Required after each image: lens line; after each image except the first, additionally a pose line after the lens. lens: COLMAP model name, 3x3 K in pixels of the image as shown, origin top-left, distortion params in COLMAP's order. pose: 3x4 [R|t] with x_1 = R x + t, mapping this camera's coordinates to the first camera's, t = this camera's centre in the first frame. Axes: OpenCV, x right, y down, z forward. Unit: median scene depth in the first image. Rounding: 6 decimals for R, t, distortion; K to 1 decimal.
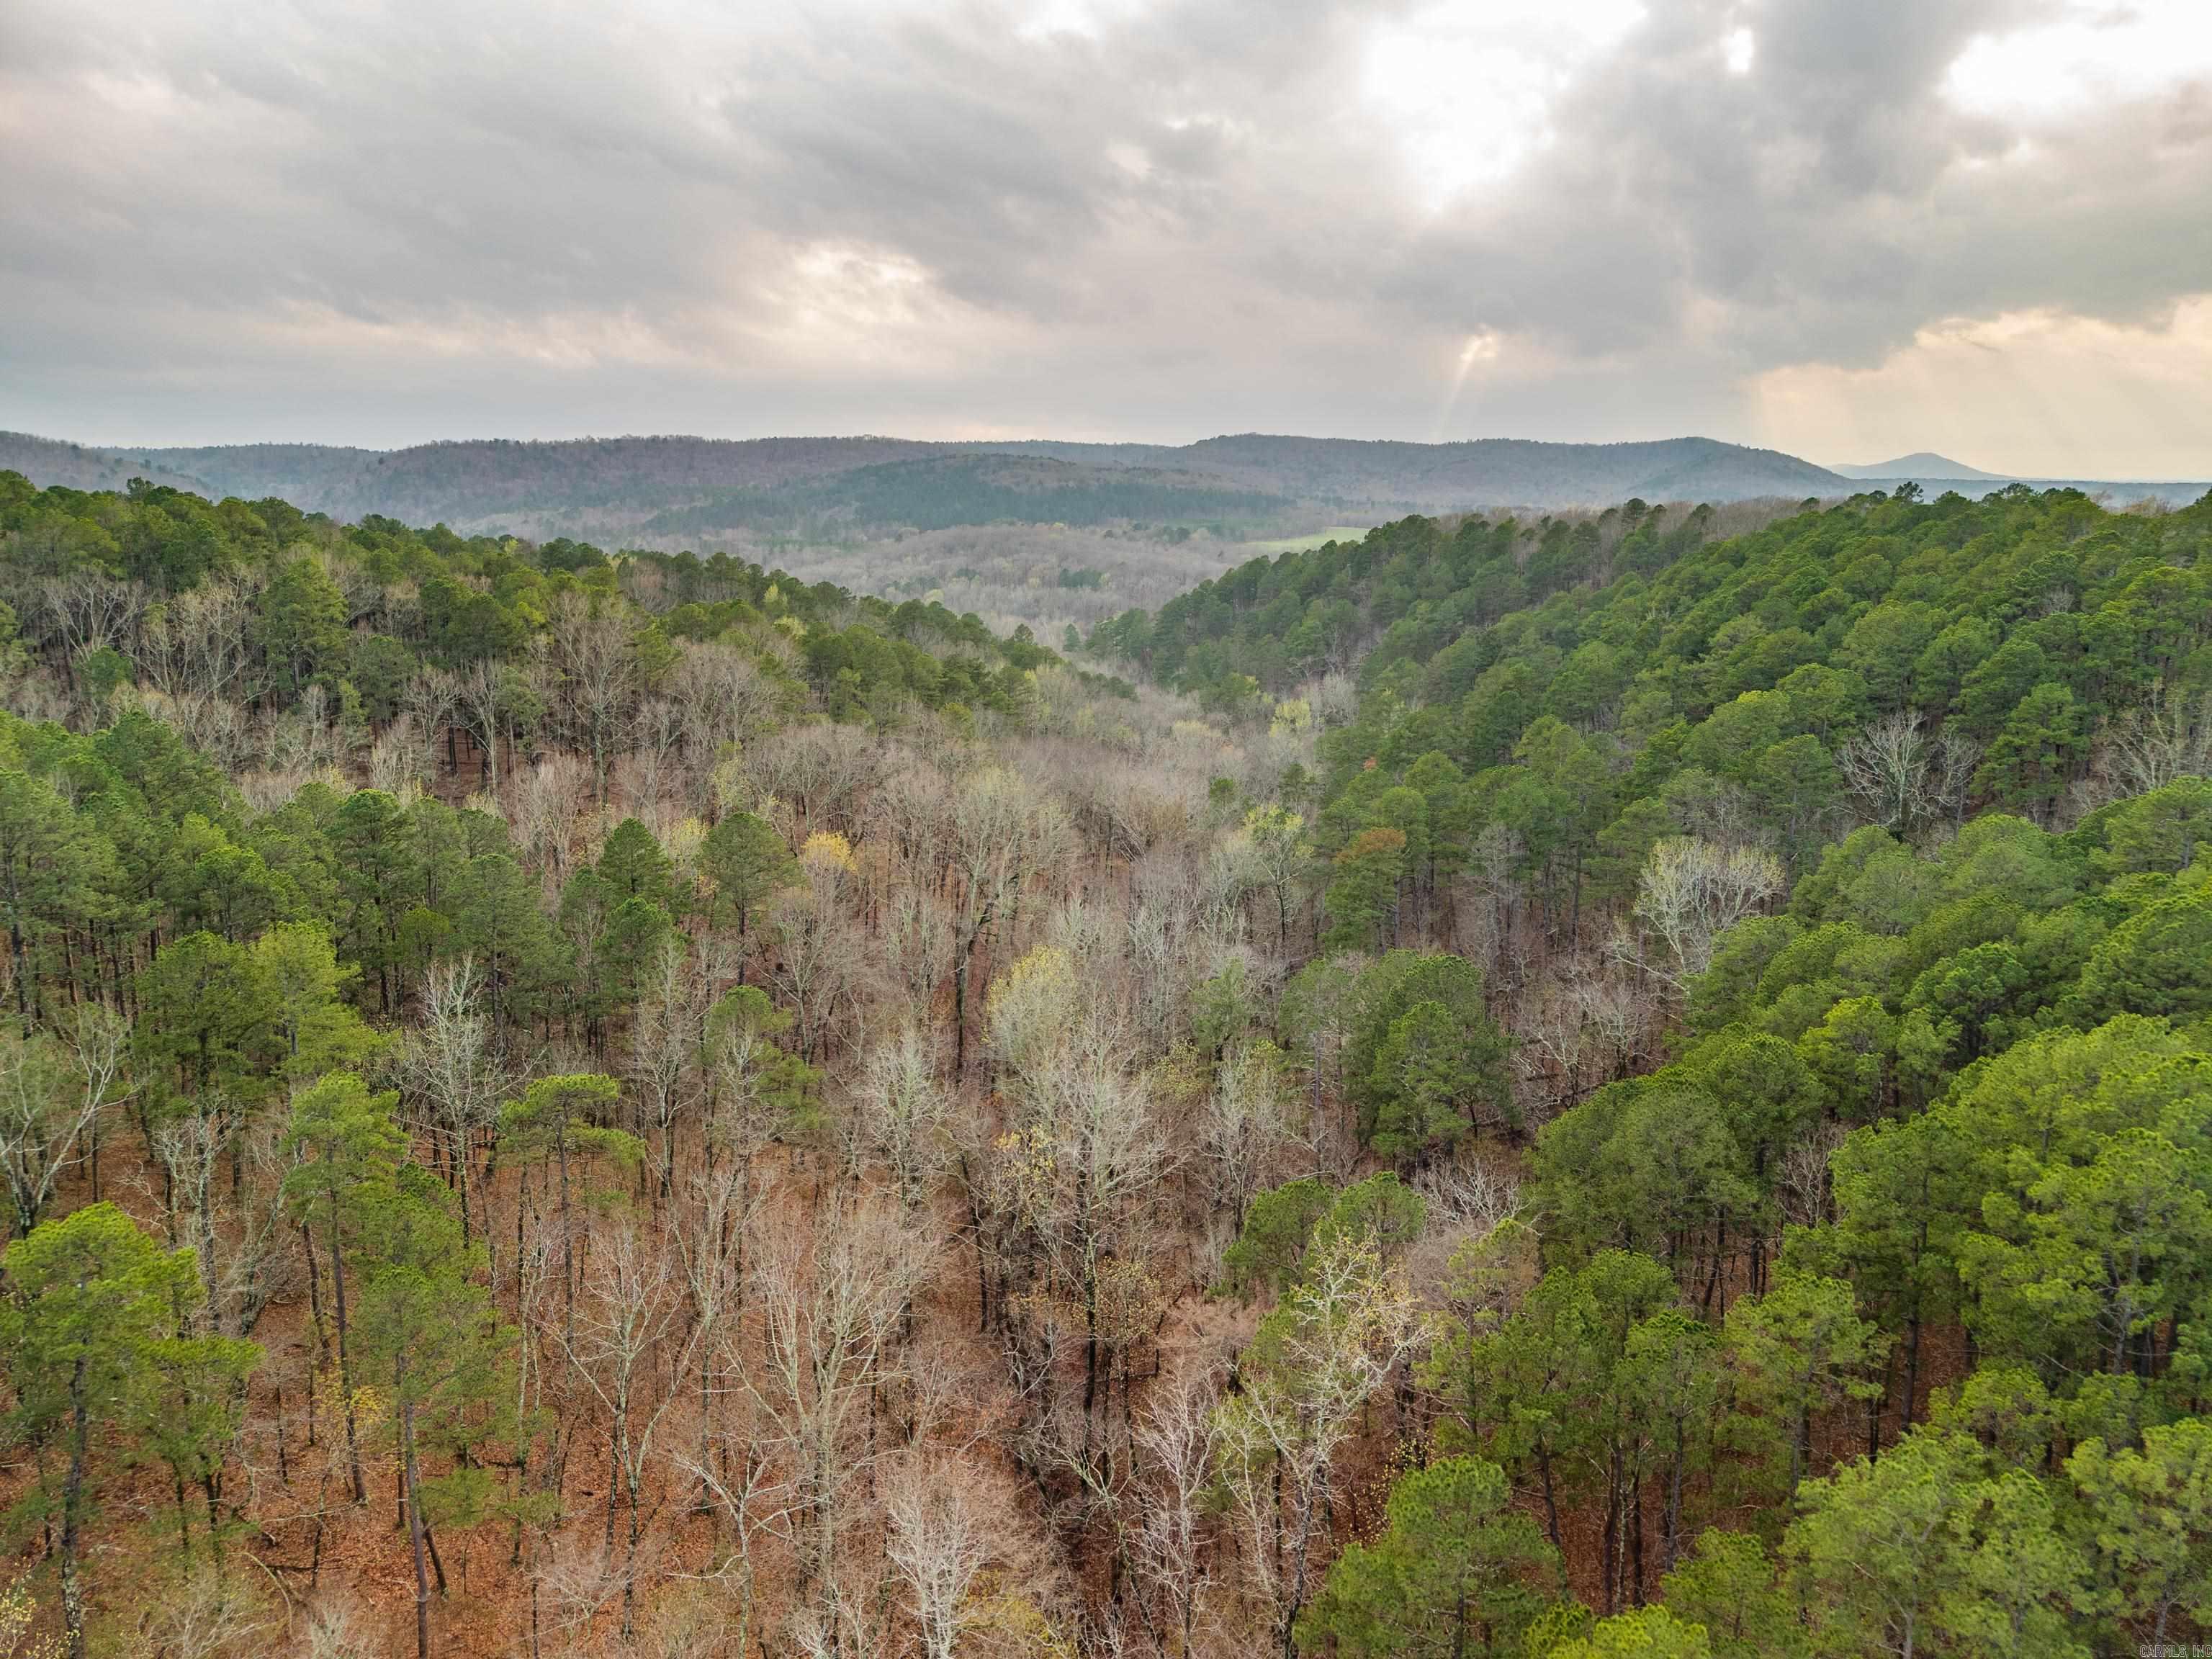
lens RADIAL K [[1492.9, 0, 1115.2], [0, 1492.9, 826.7], [0, 0, 1]] dist [0.022114, -0.013011]
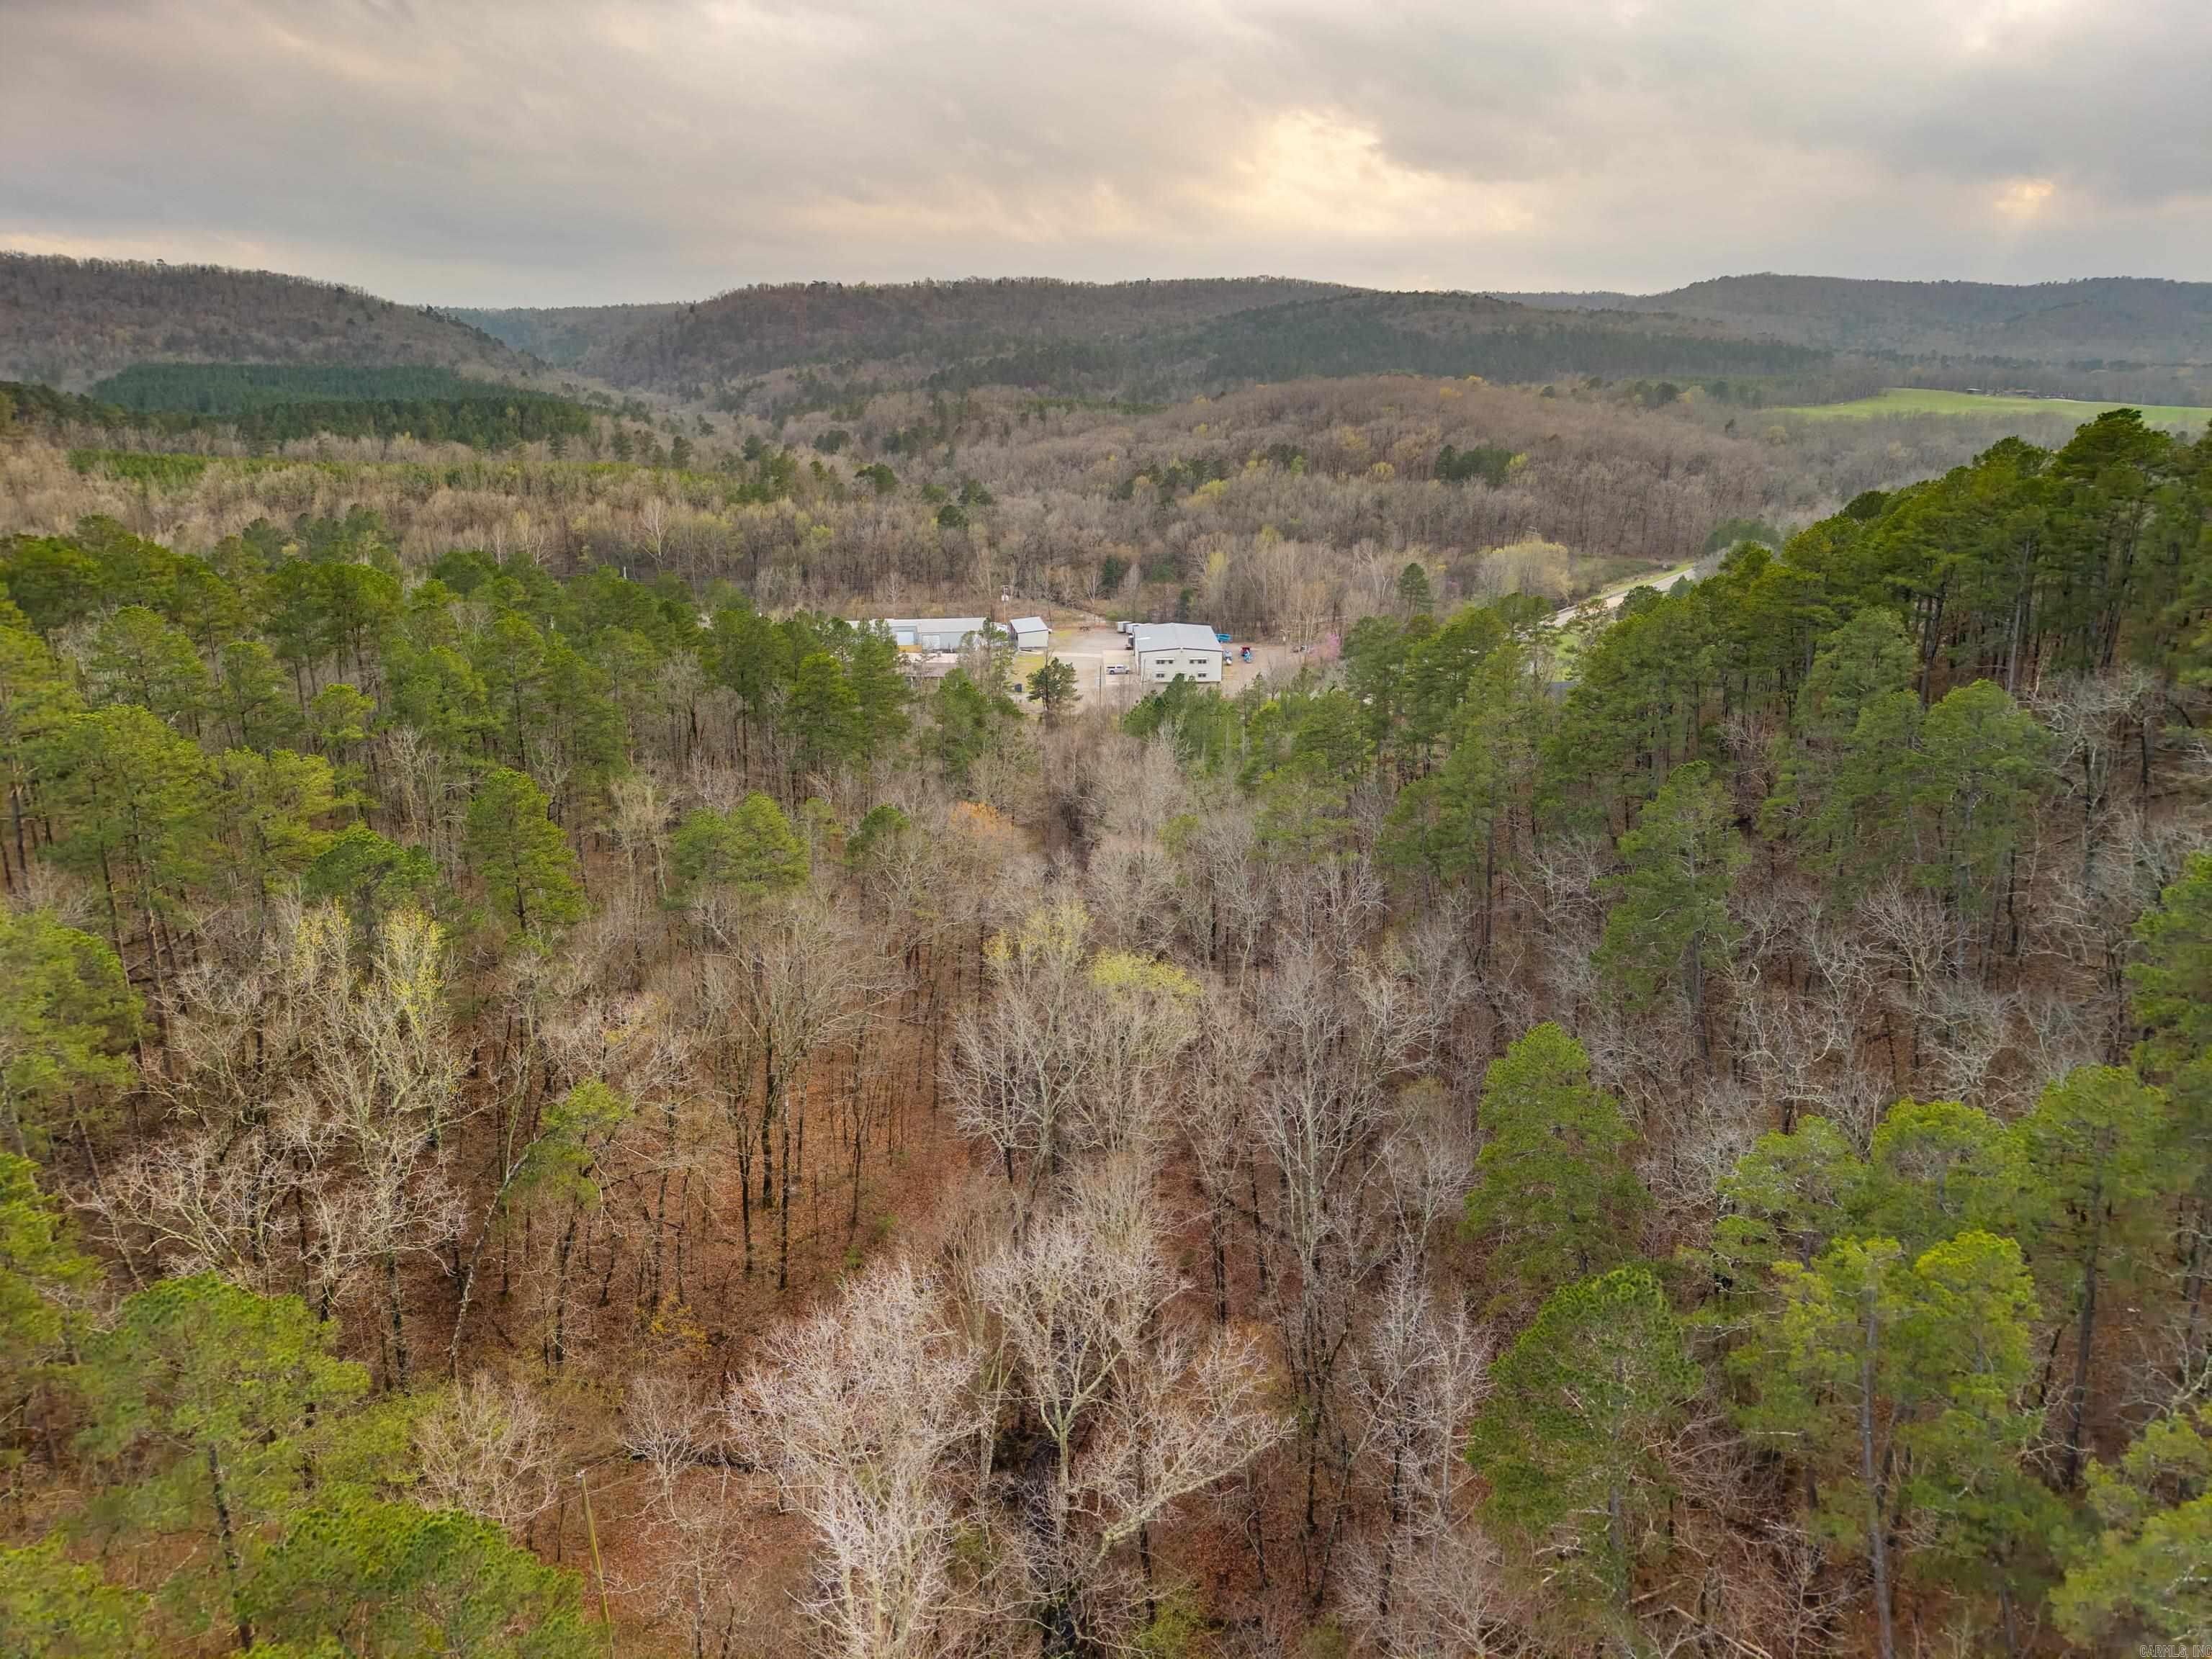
lens RADIAL K [[1492.9, 0, 1093.2], [0, 1492.9, 843.9], [0, 0, 1]] dist [0.022114, -0.013011]
pose [[0.954964, 0.089228, -0.282988, 0.007917], [-0.063119, 0.992974, 0.100094, -0.043737], [0.289931, -0.077724, 0.953886, 0.249707]]
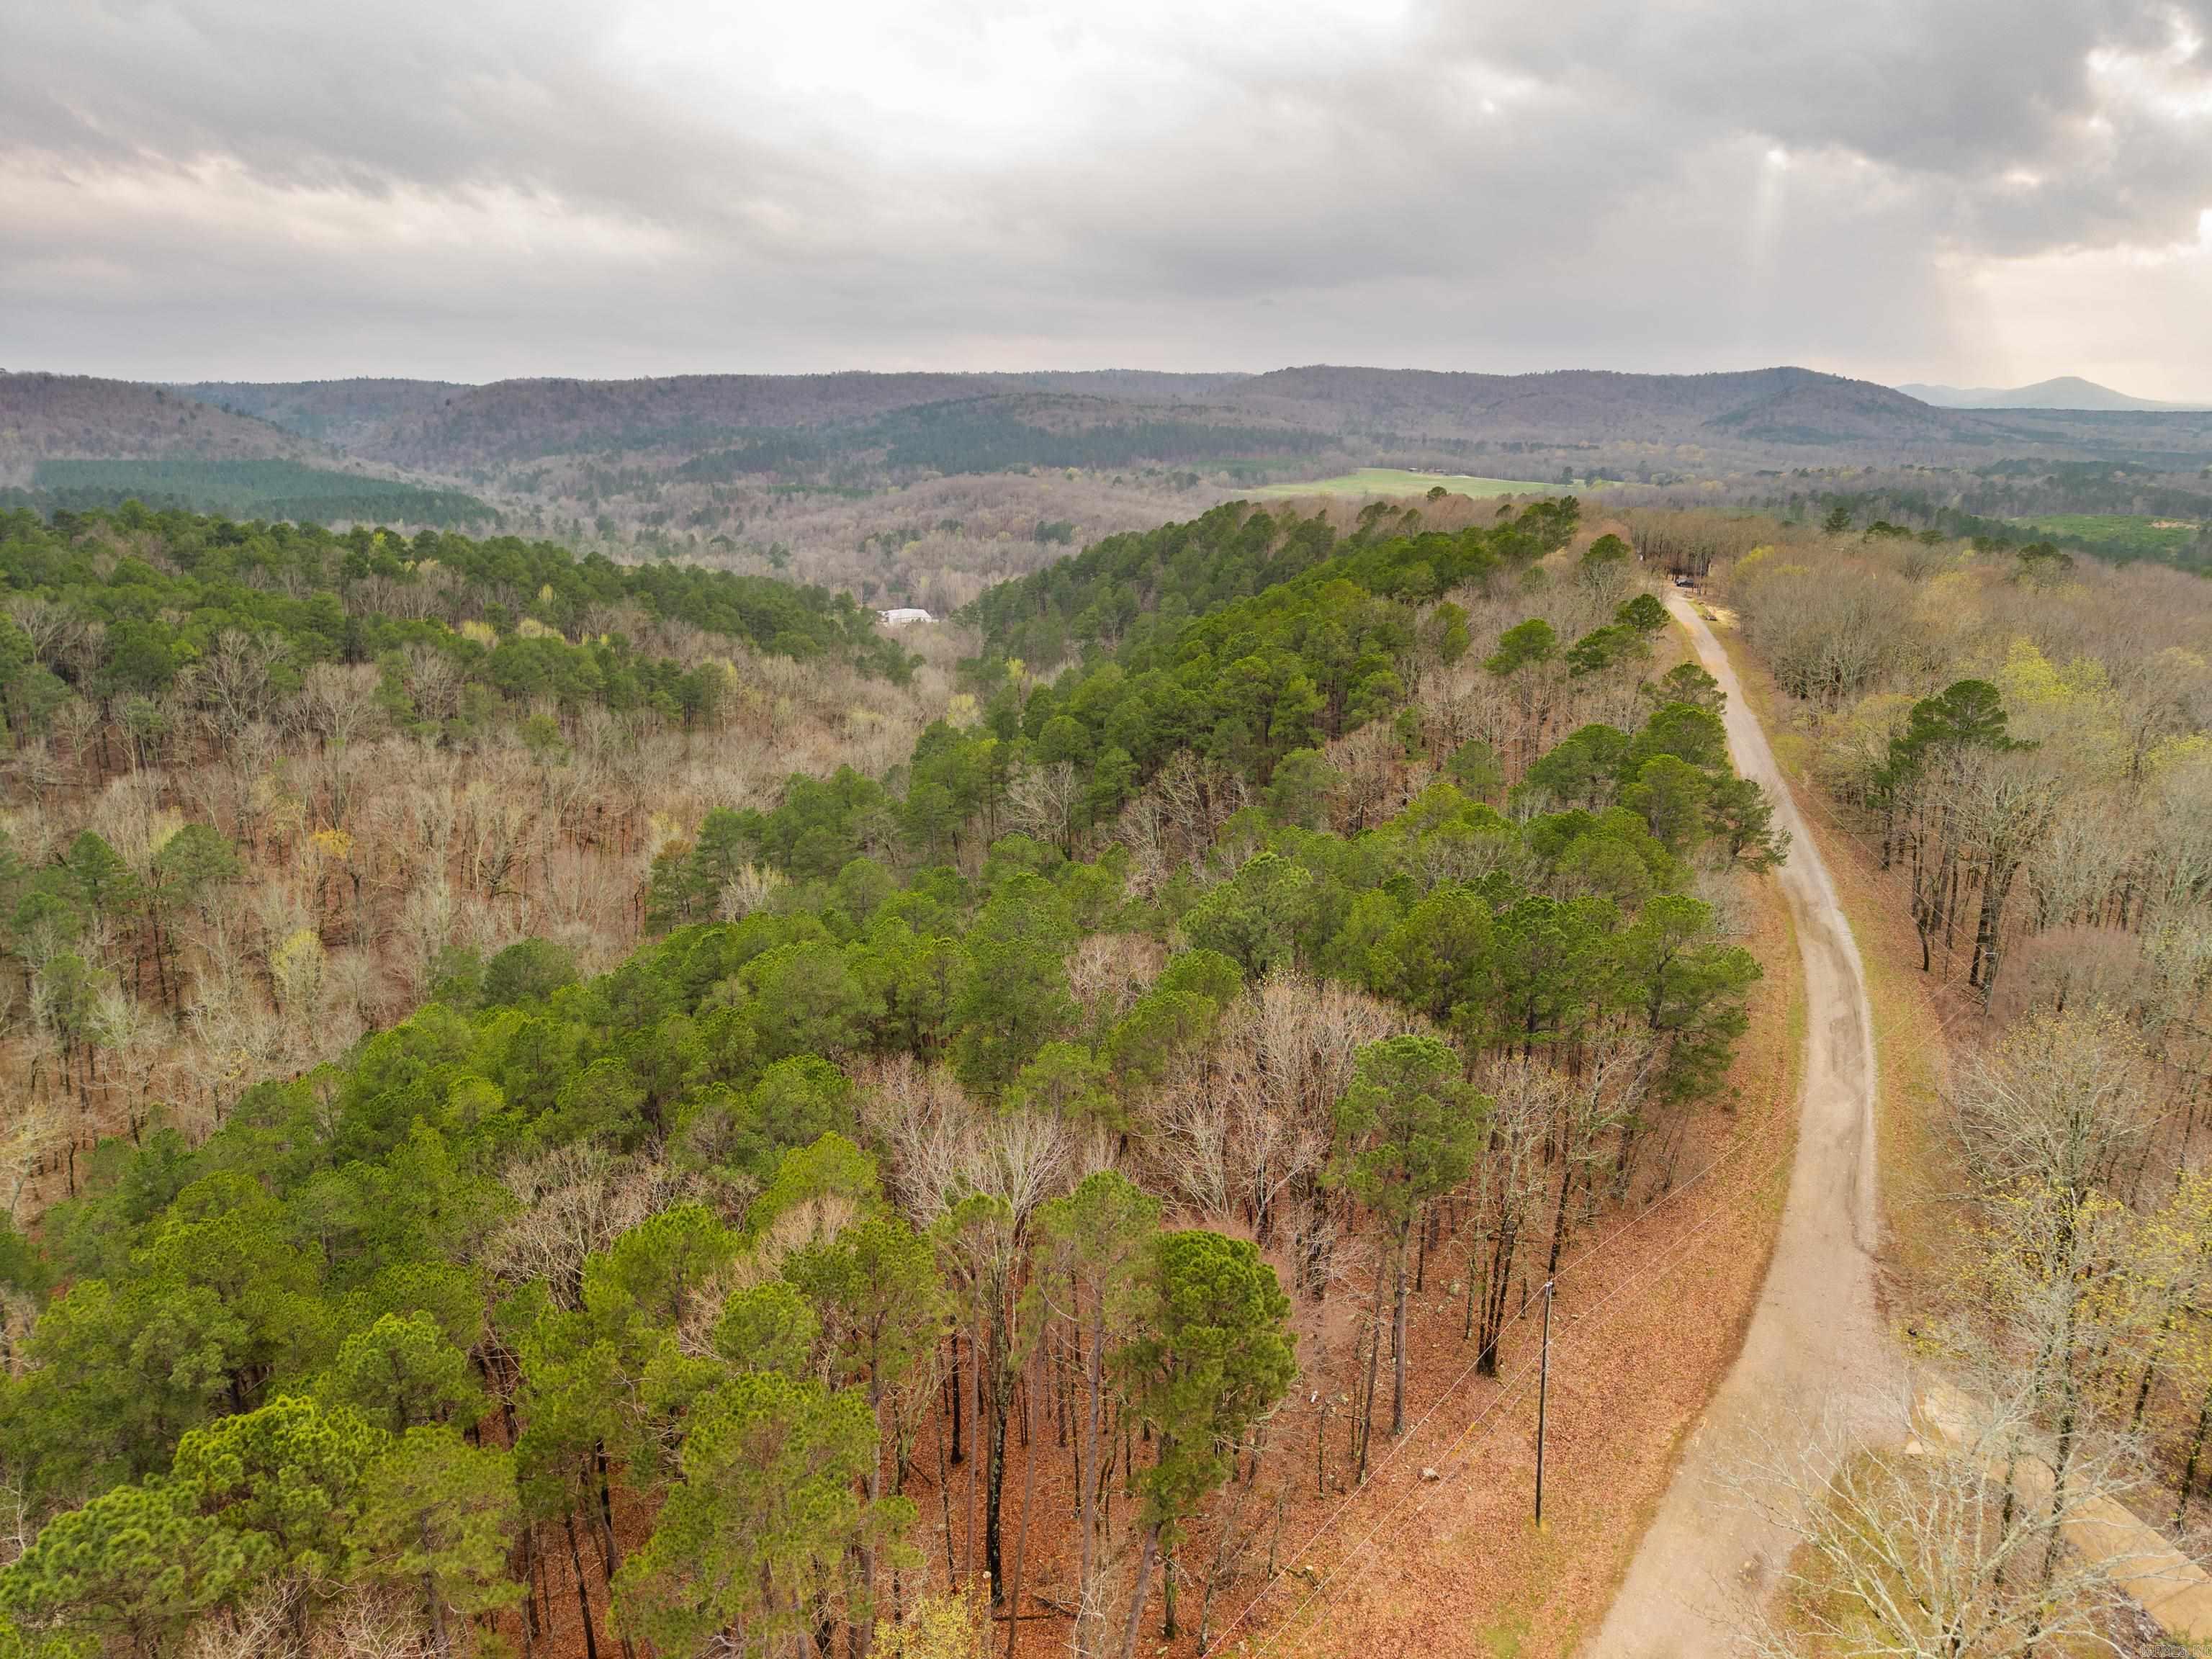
lens RADIAL K [[1492.9, 0, 1109.6], [0, 1492.9, 834.7], [0, 0, 1]] dist [0.022114, -0.013011]
pose [[0.997527, 0.019975, -0.067393, 0.055410], [-0.016425, 0.998469, 0.052825, -0.006633], [0.068345, -0.051588, 0.996327, -0.027406]]
